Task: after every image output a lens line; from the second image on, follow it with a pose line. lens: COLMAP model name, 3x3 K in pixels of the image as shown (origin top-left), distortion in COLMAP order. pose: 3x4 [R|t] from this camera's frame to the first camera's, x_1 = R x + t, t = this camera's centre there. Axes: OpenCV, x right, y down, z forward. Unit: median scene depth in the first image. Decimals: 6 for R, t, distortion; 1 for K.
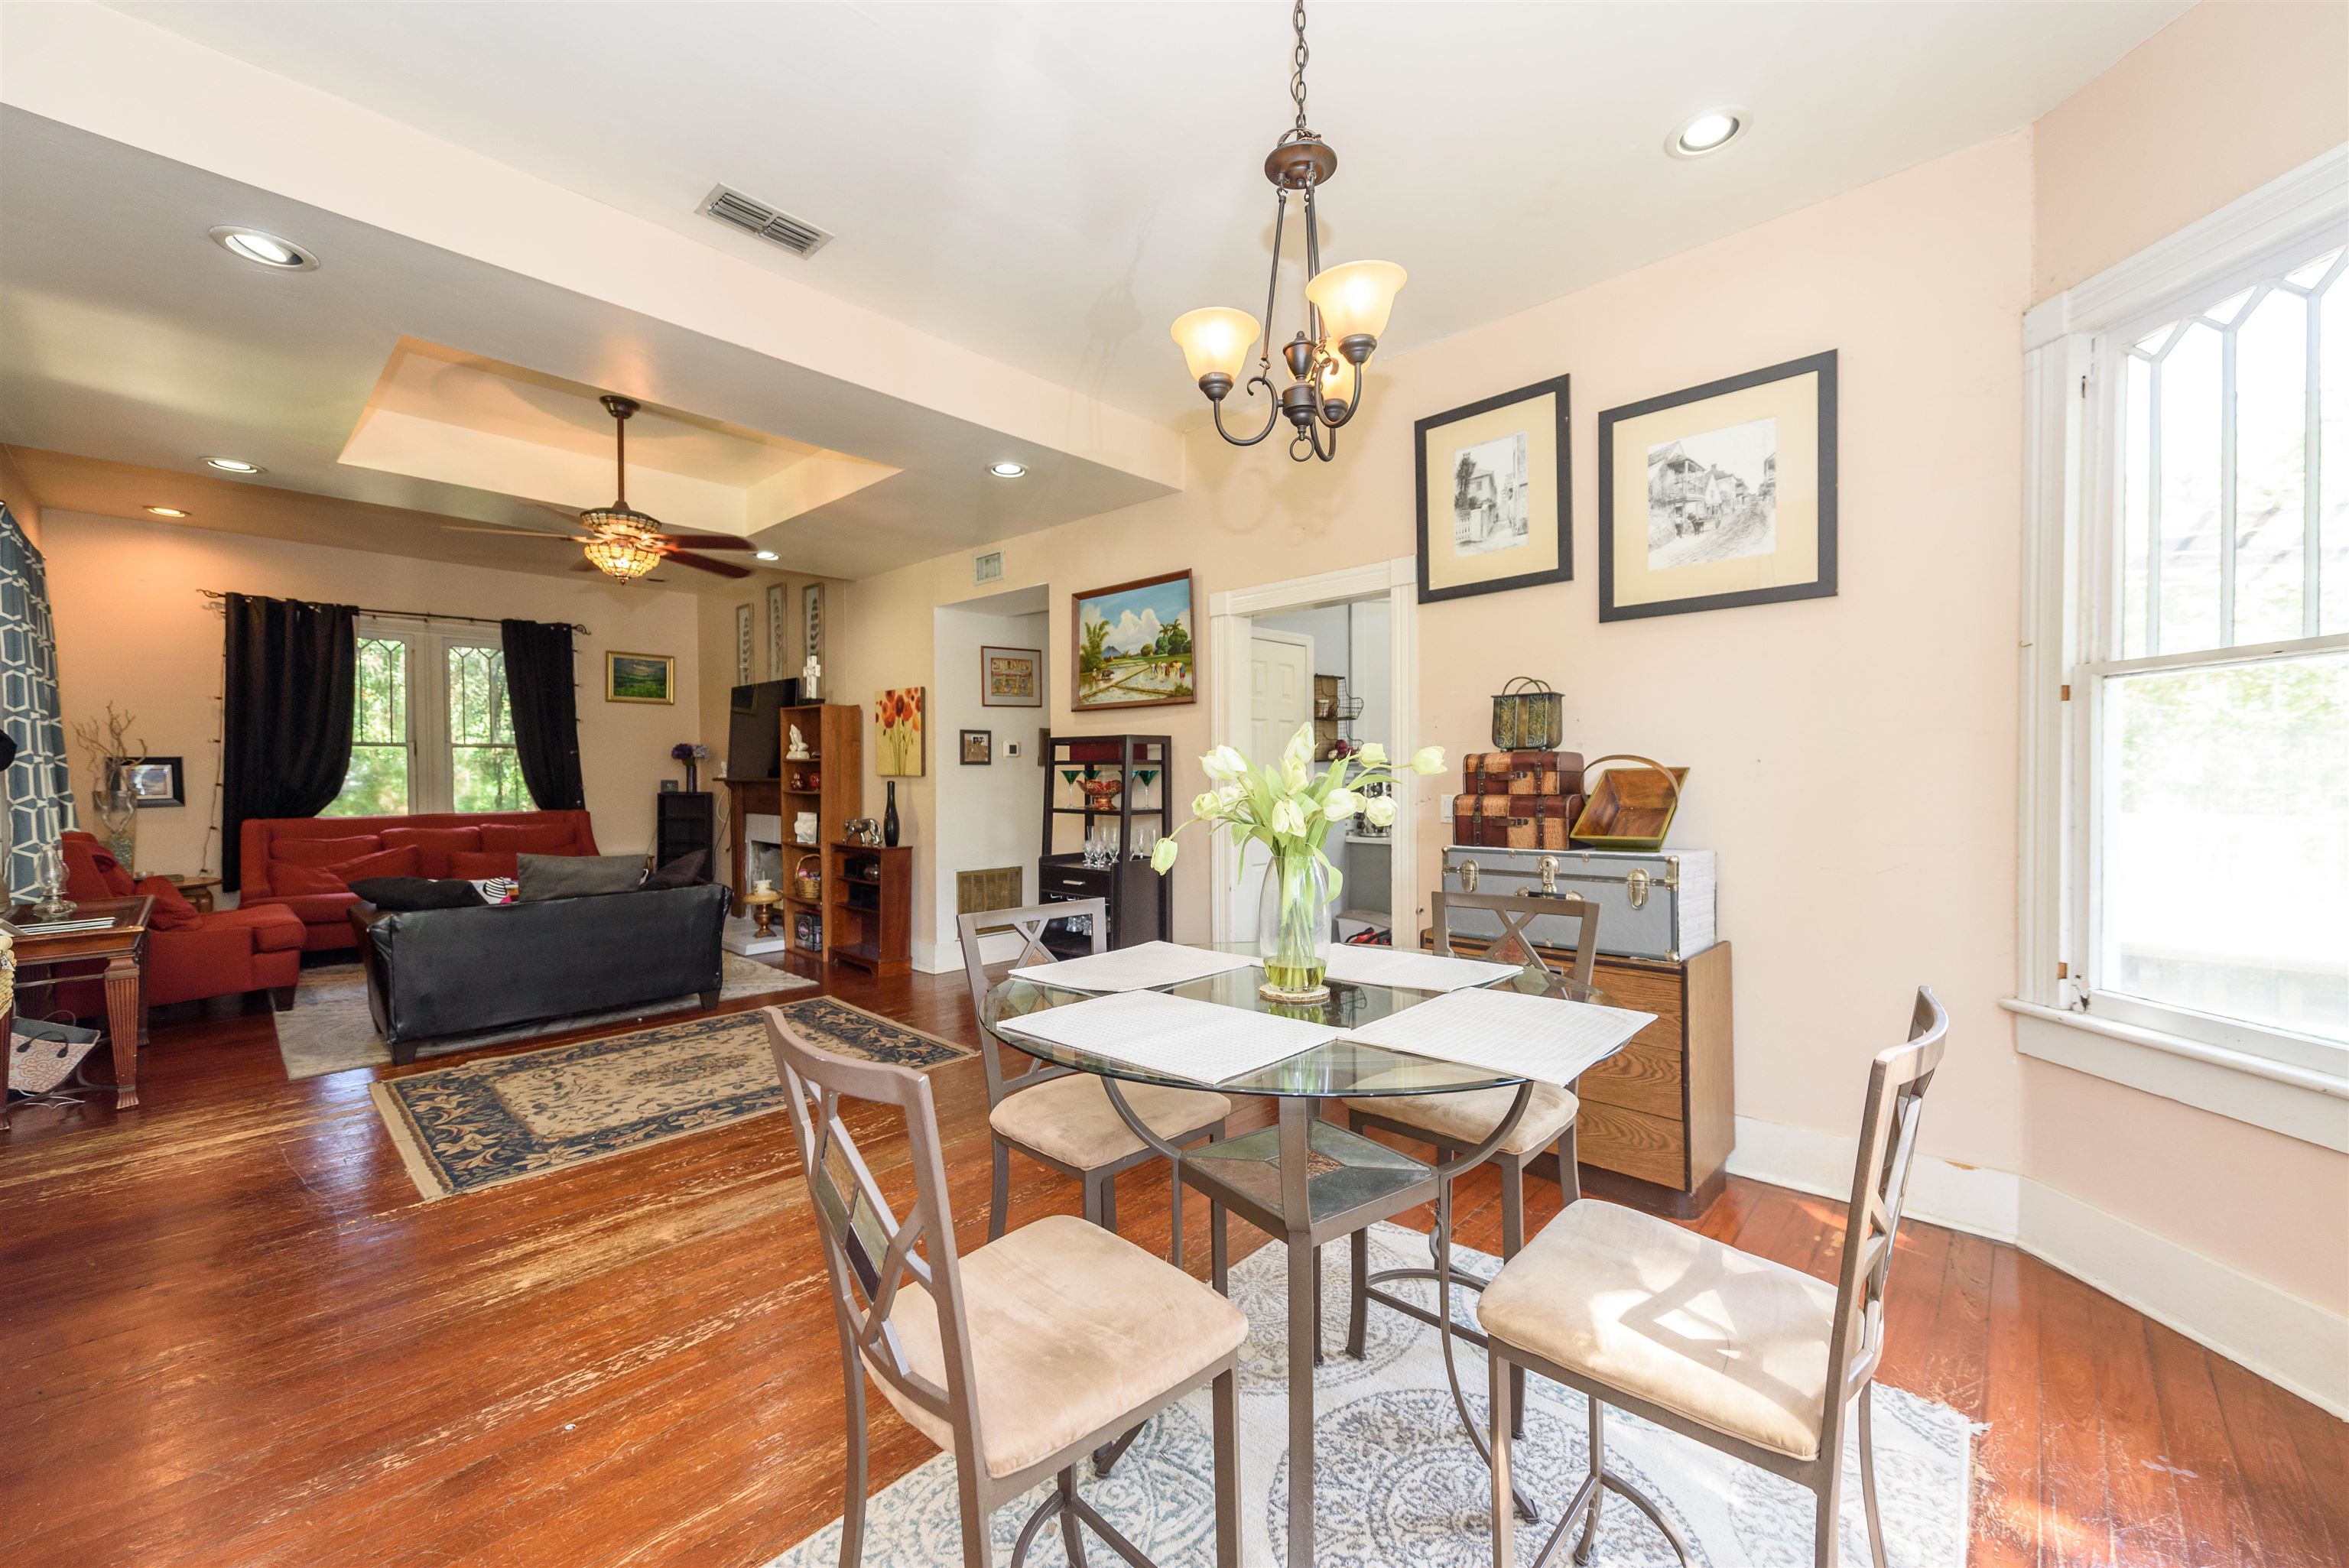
lens RADIAL K [[915.5, 0, 1179.6], [0, 915.5, 784.6], [0, 0, 1]] dist [0.012392, -0.003433]
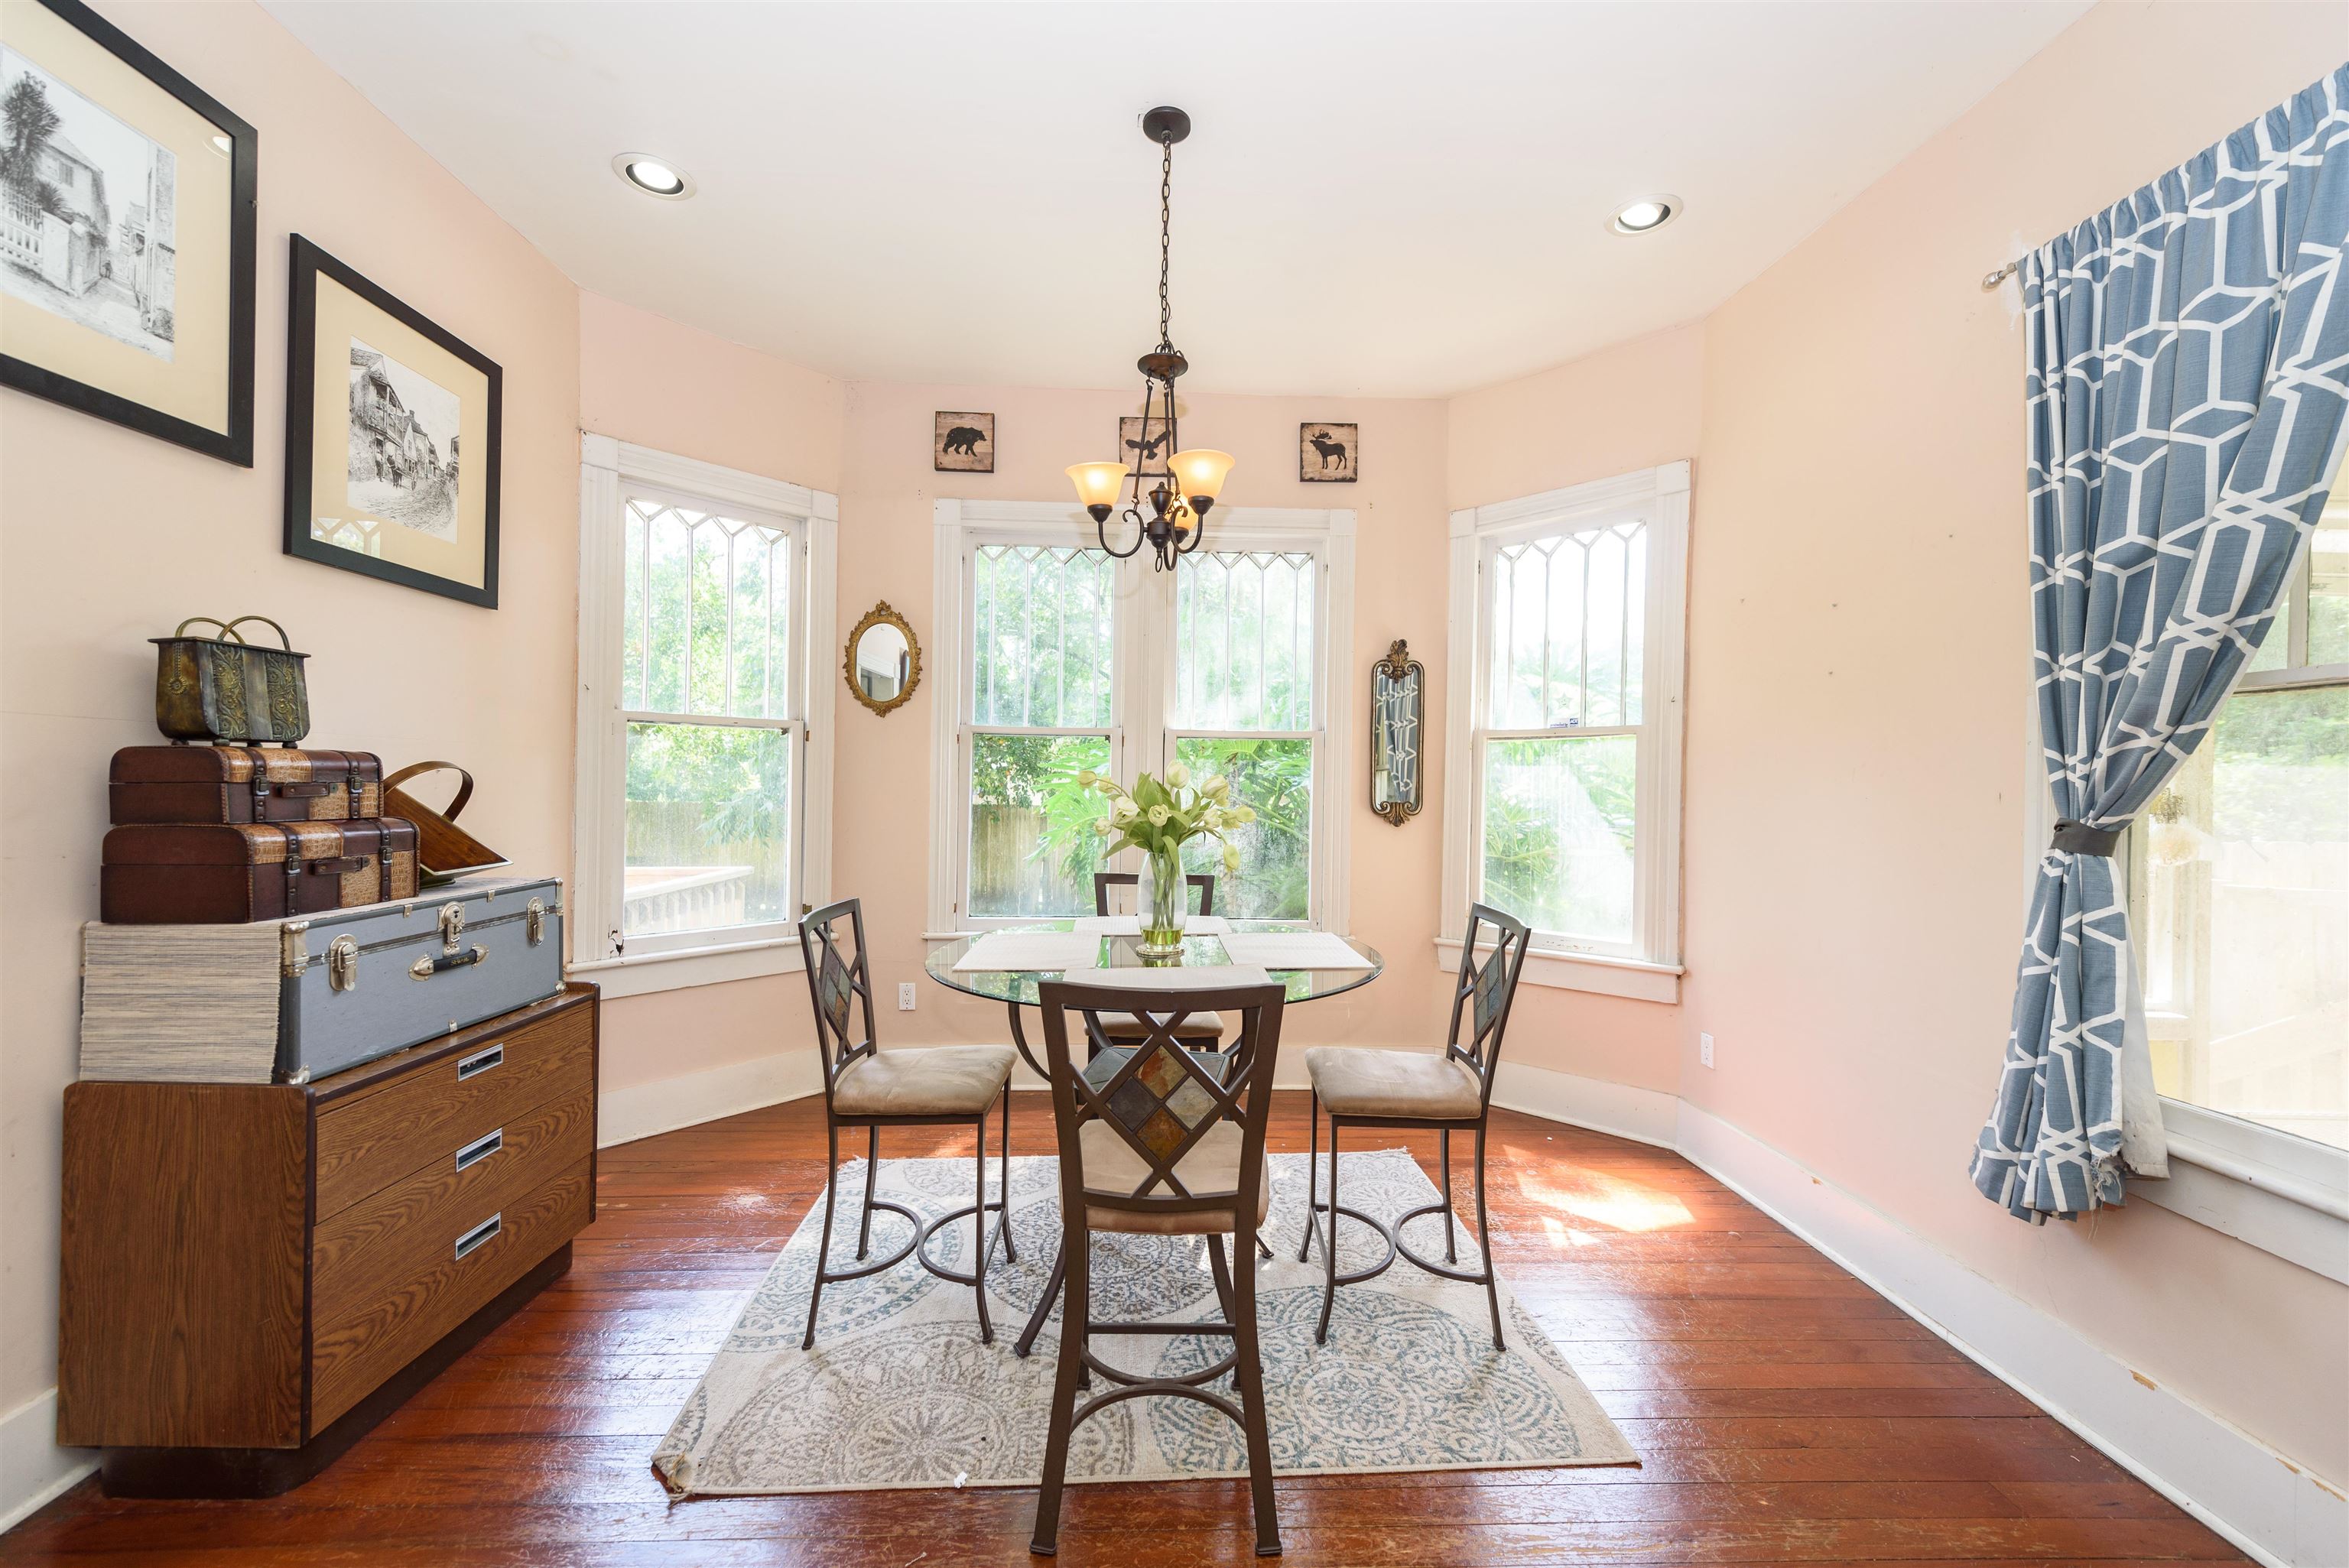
lens RADIAL K [[915.5, 0, 1178.0], [0, 915.5, 784.1], [0, 0, 1]] dist [0.012392, -0.003433]
pose [[-0.706797, -0.002822, 0.707411, -0.308735], [-0.003467, 0.999994, 0.000525, -0.009960], [-0.707408, -0.002081, -0.706803, 0.689440]]
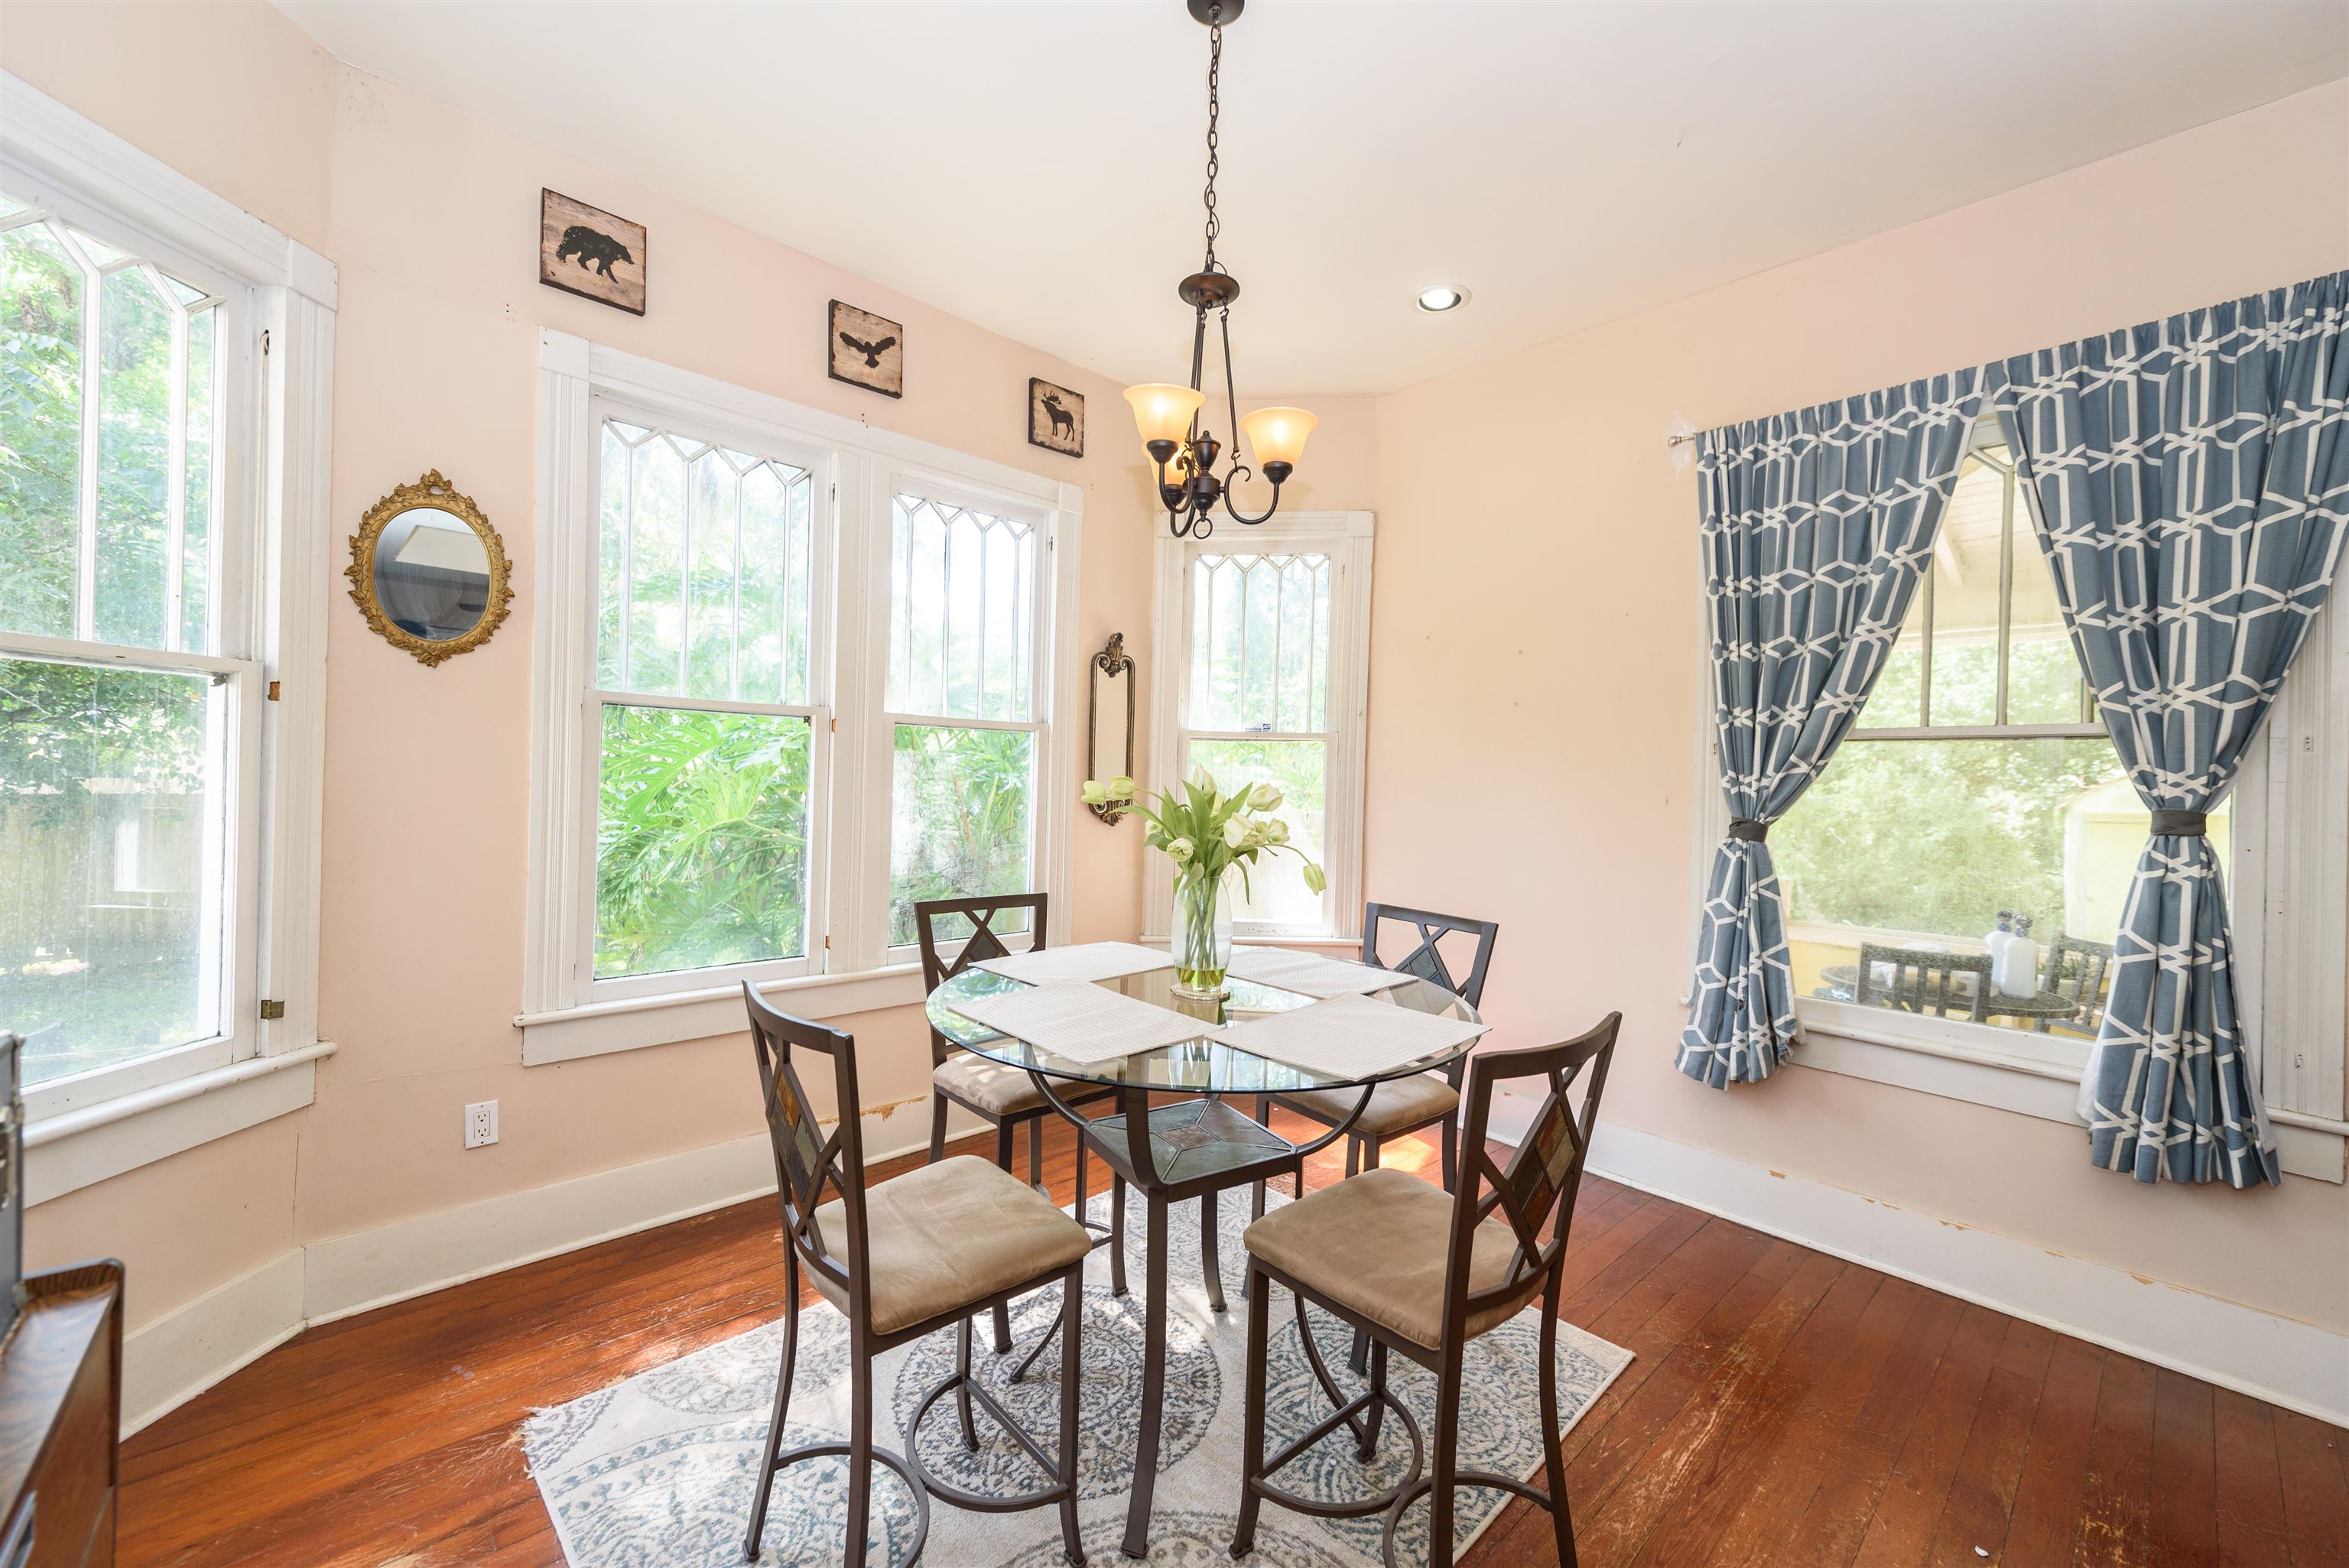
lens RADIAL K [[915.5, 0, 1178.8], [0, 915.5, 783.0], [0, 0, 1]] dist [0.012392, -0.003433]
pose [[-0.997363, -0.017803, 0.070364, 0.026944], [-0.017157, 0.999805, 0.009770, -0.018307], [-0.070524, 0.008537, -0.997474, 0.758682]]
